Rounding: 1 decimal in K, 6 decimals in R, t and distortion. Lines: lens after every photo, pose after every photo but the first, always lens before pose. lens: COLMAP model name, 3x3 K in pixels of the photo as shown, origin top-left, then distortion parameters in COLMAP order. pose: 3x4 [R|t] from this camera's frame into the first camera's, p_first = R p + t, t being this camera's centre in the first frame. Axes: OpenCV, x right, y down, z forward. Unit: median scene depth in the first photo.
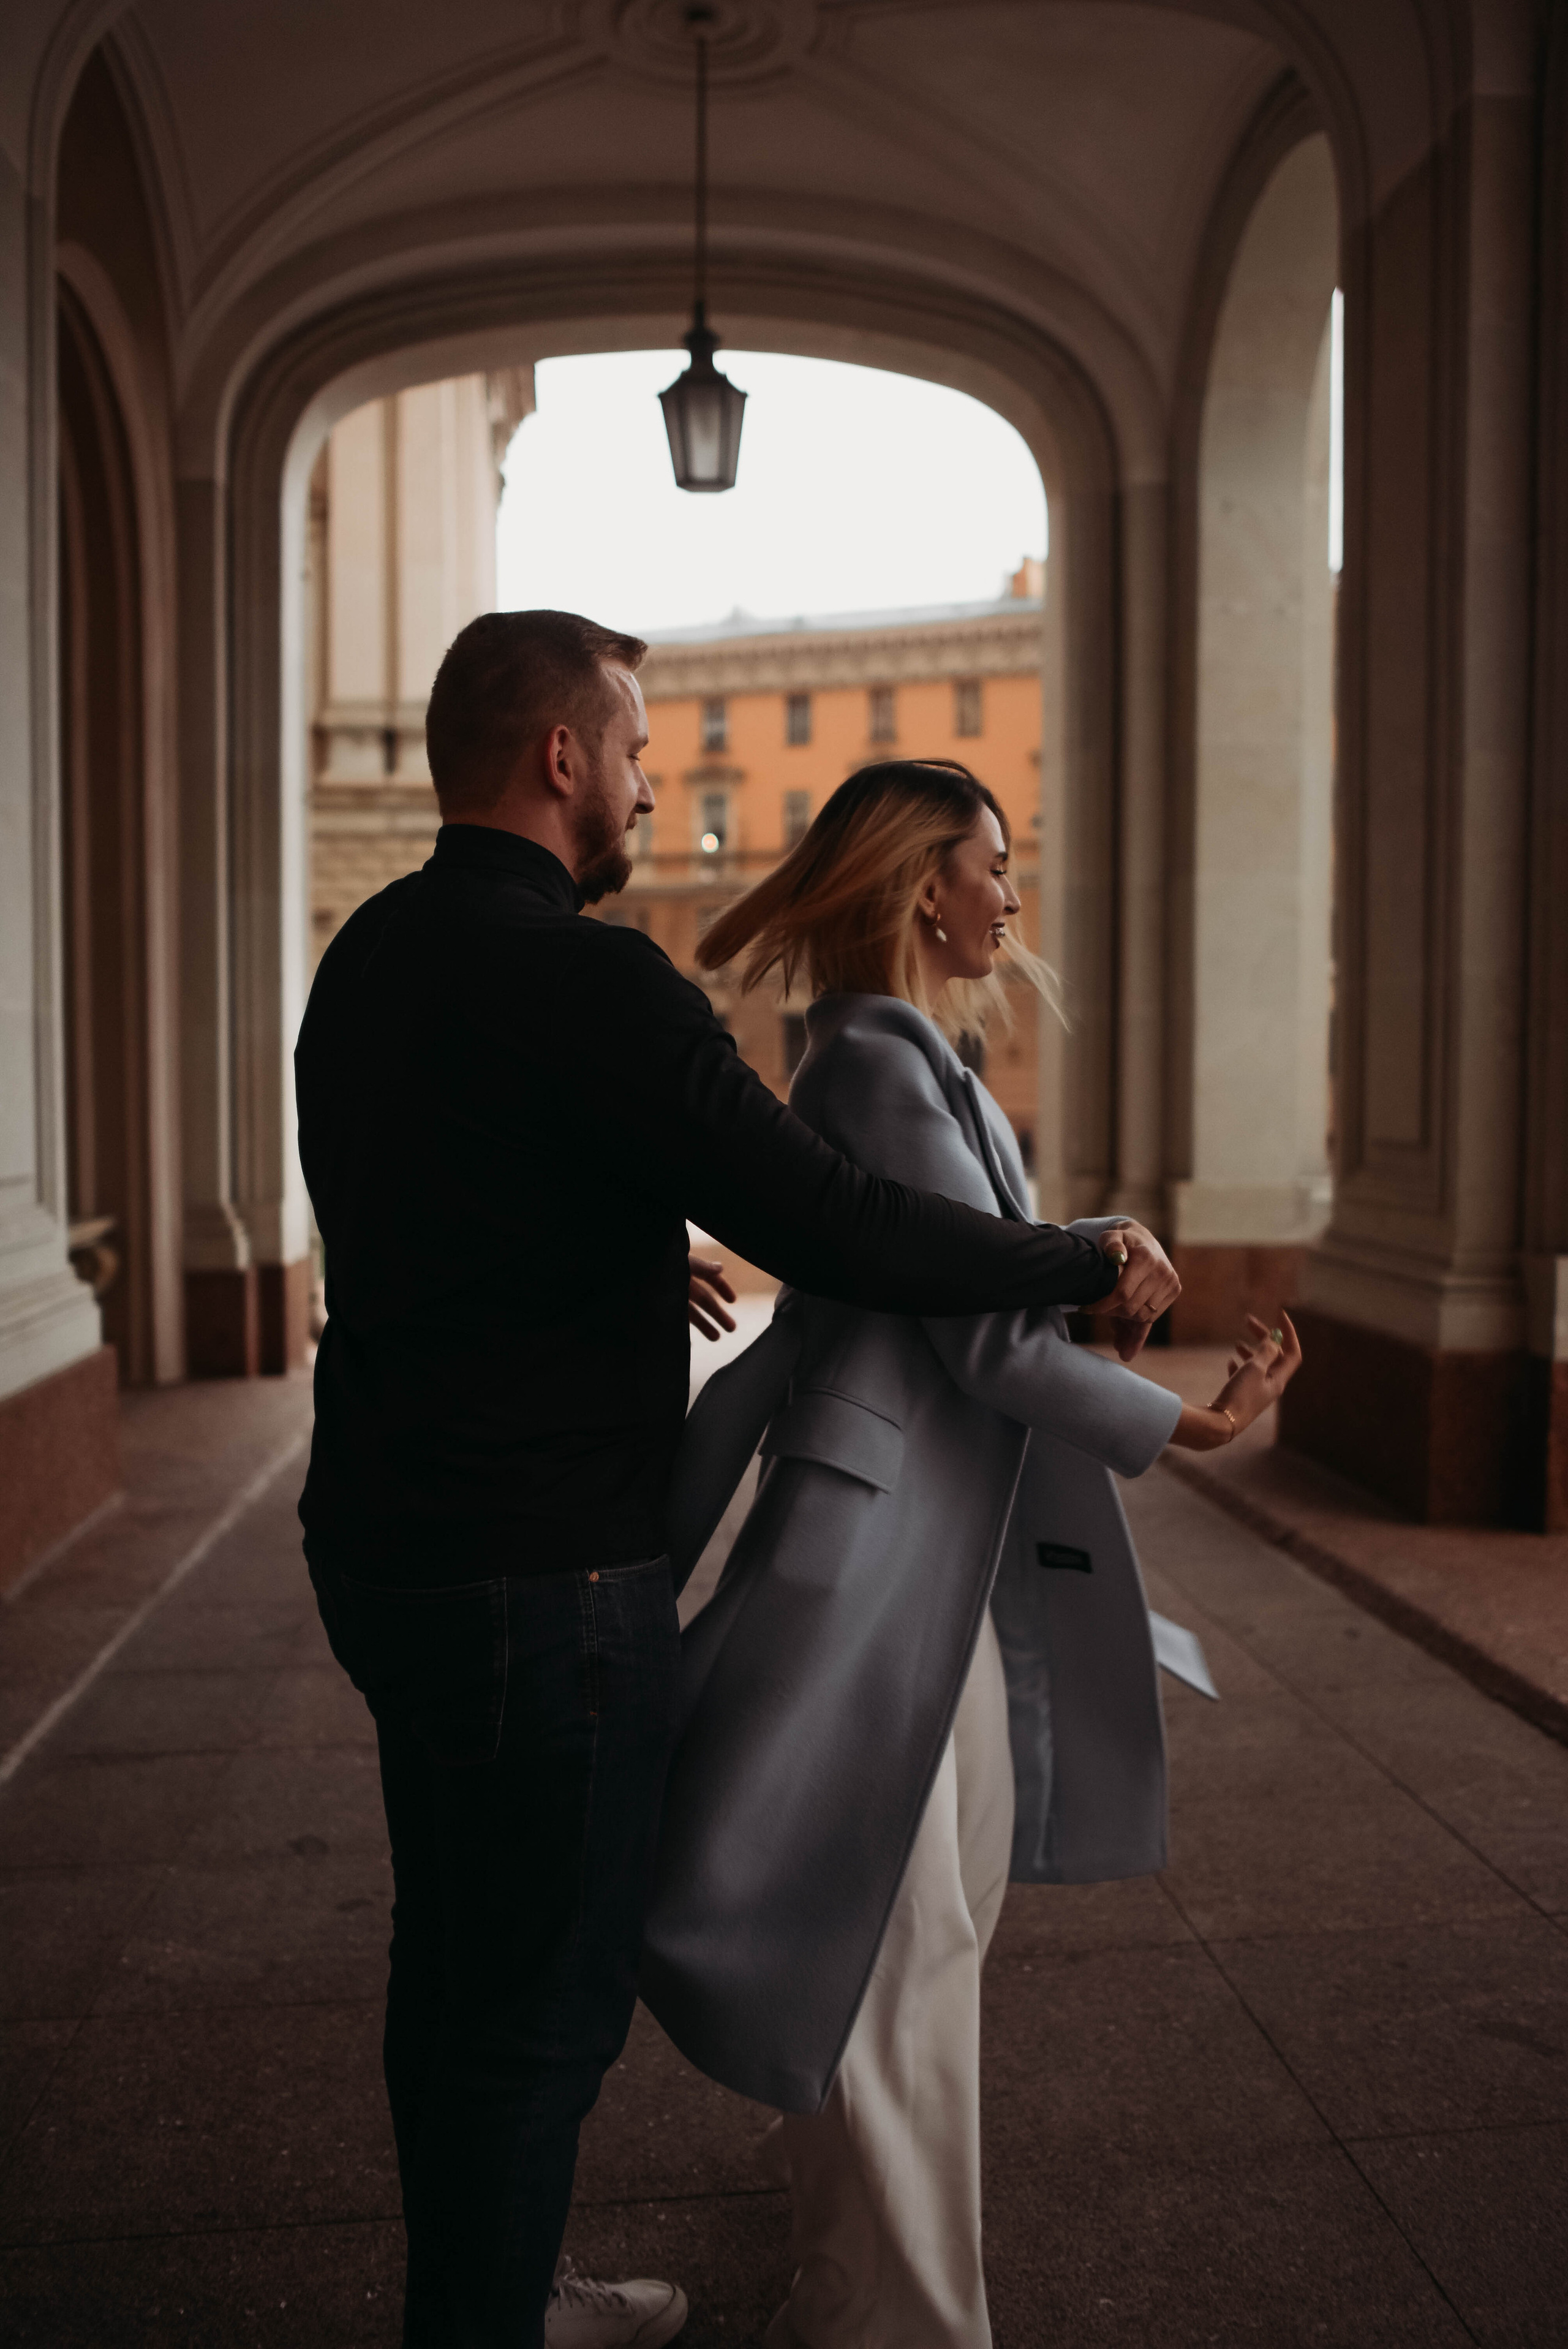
lens RADIAL K [[1945.7, 0, 832.7], [0, 1945.7, 1173.3], [0, 0, 1]] dist [-0.033534, 0.008913]
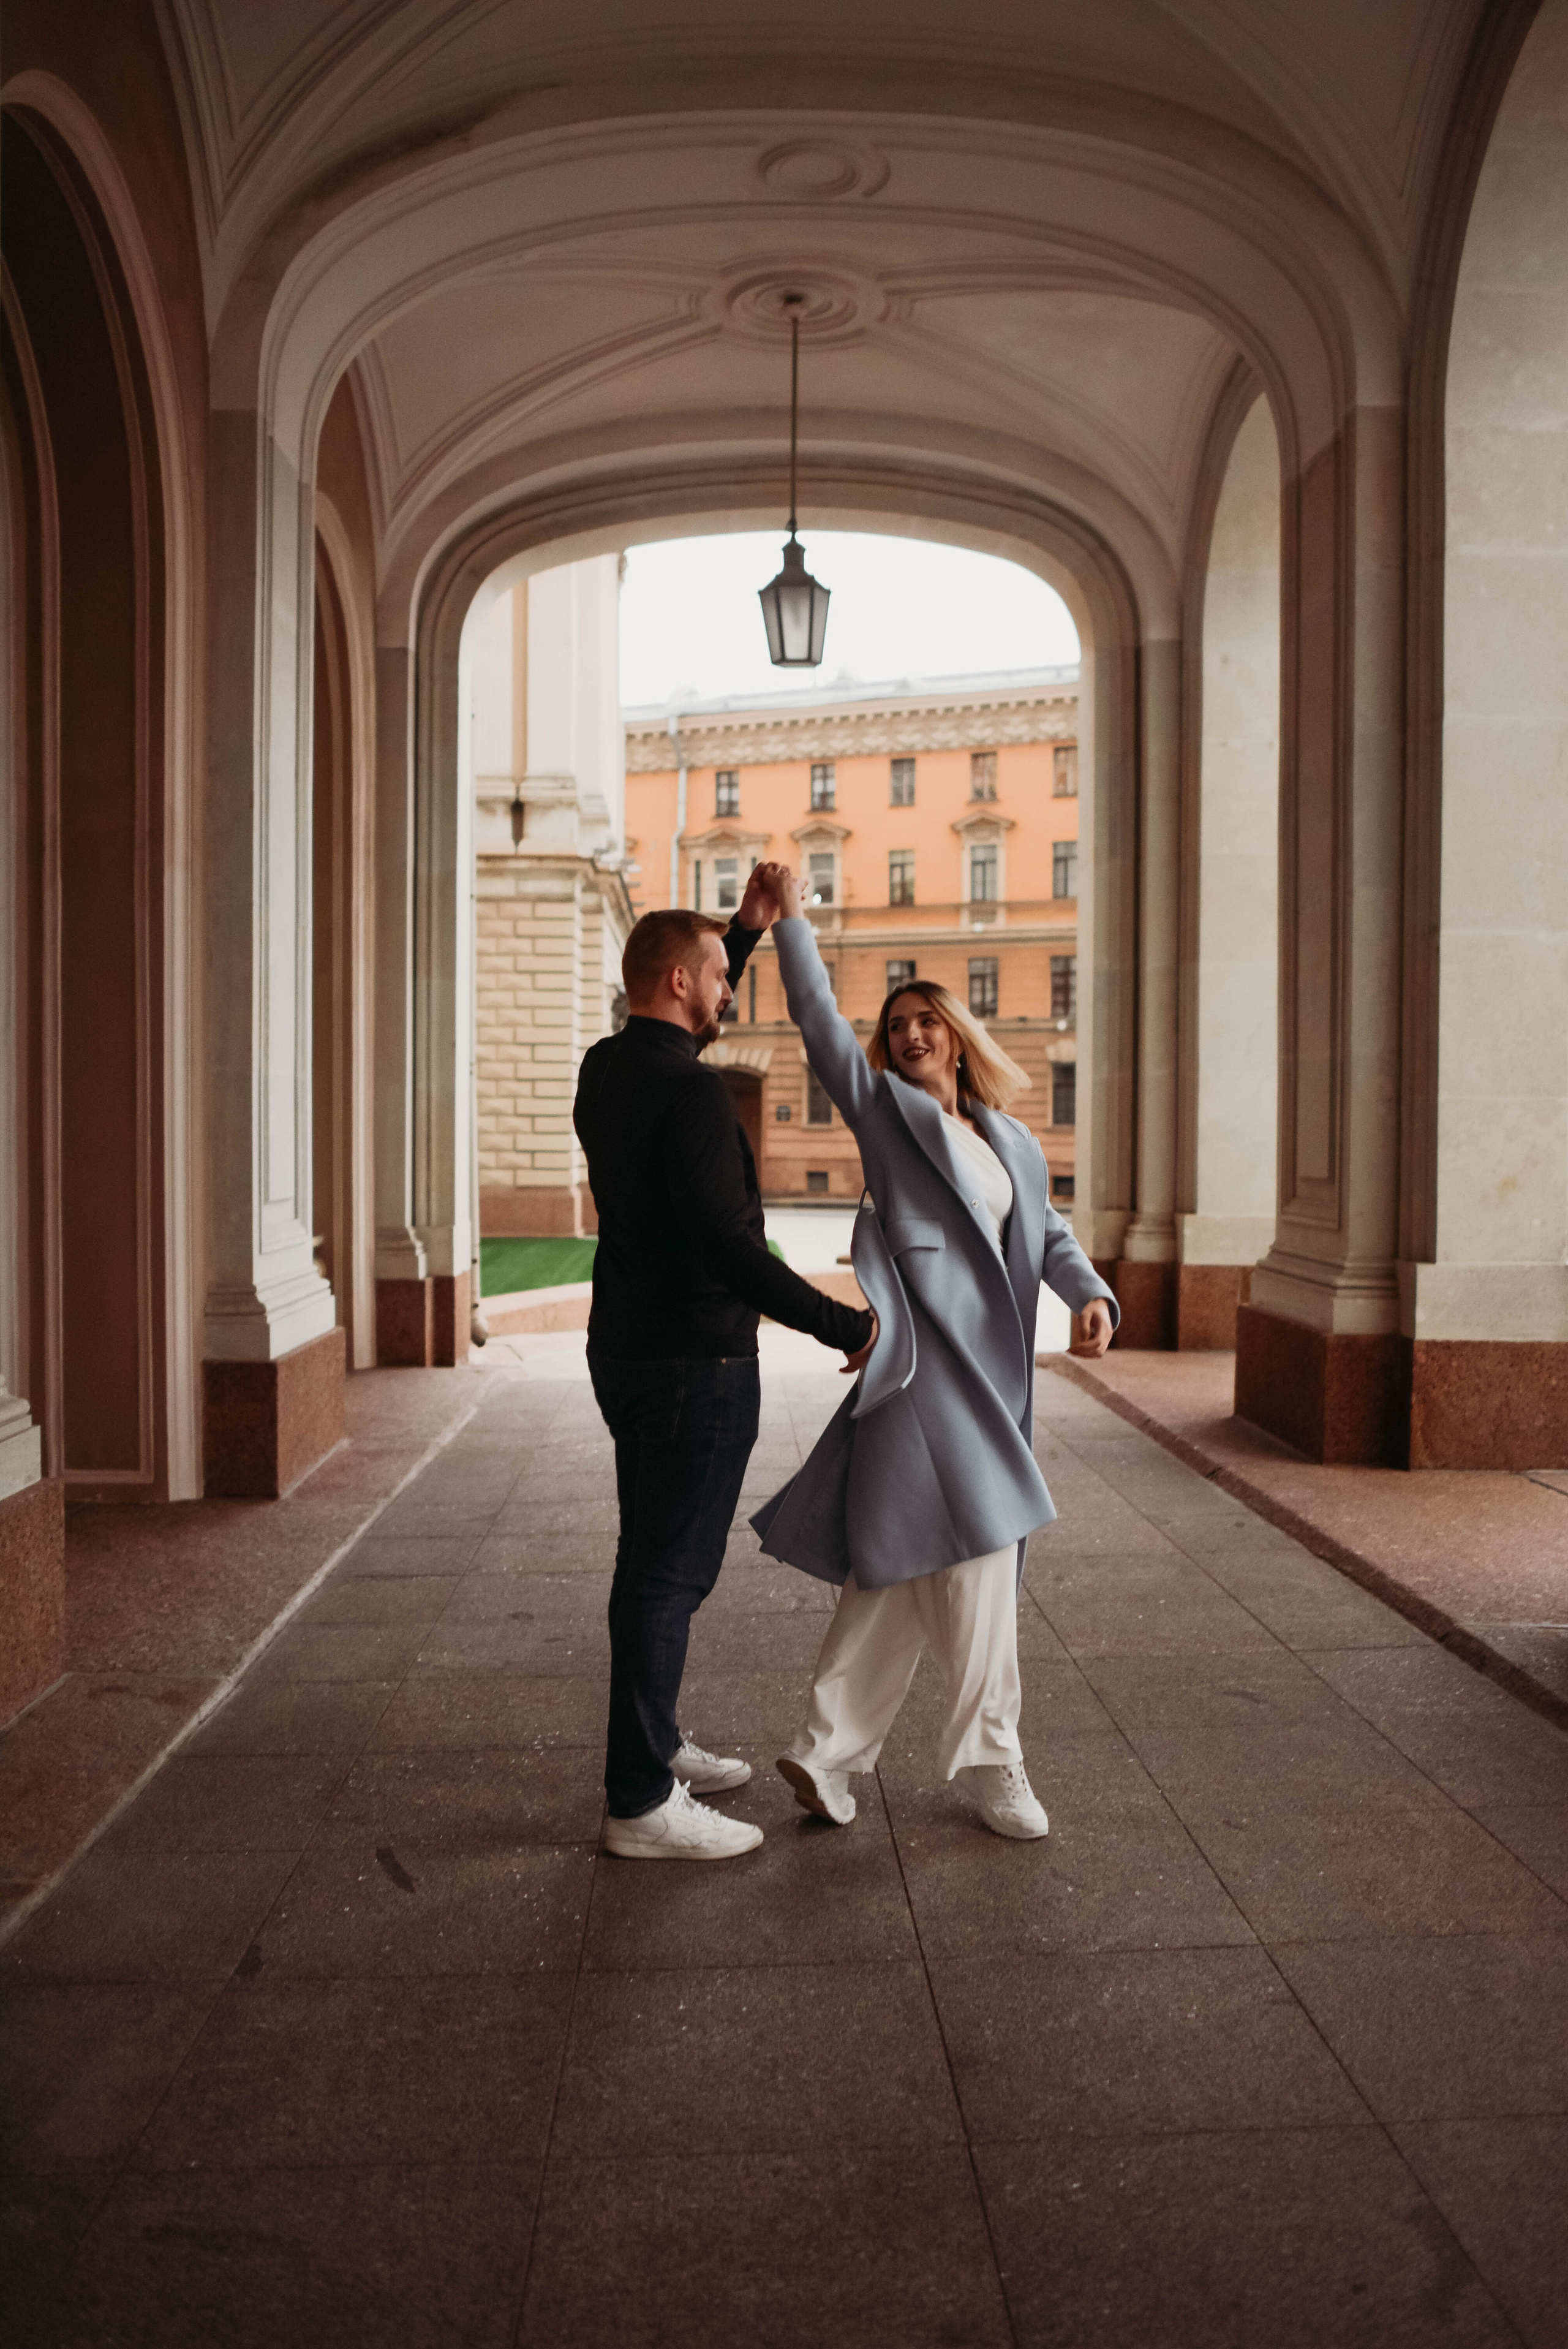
lens RADIAL K [[1982.4, 0, 825.8], [0, 1982.4, 1177.9], [0, 0, 1]] dist [-0.060484, 0.064249]
pose [[0.998176, 0.005682, -0.060108, 0.033184], [-0.007074, 0.999711, -0.022976, 0.013148], [0.059960, 0.023359, 0.997927, -0.280592]]
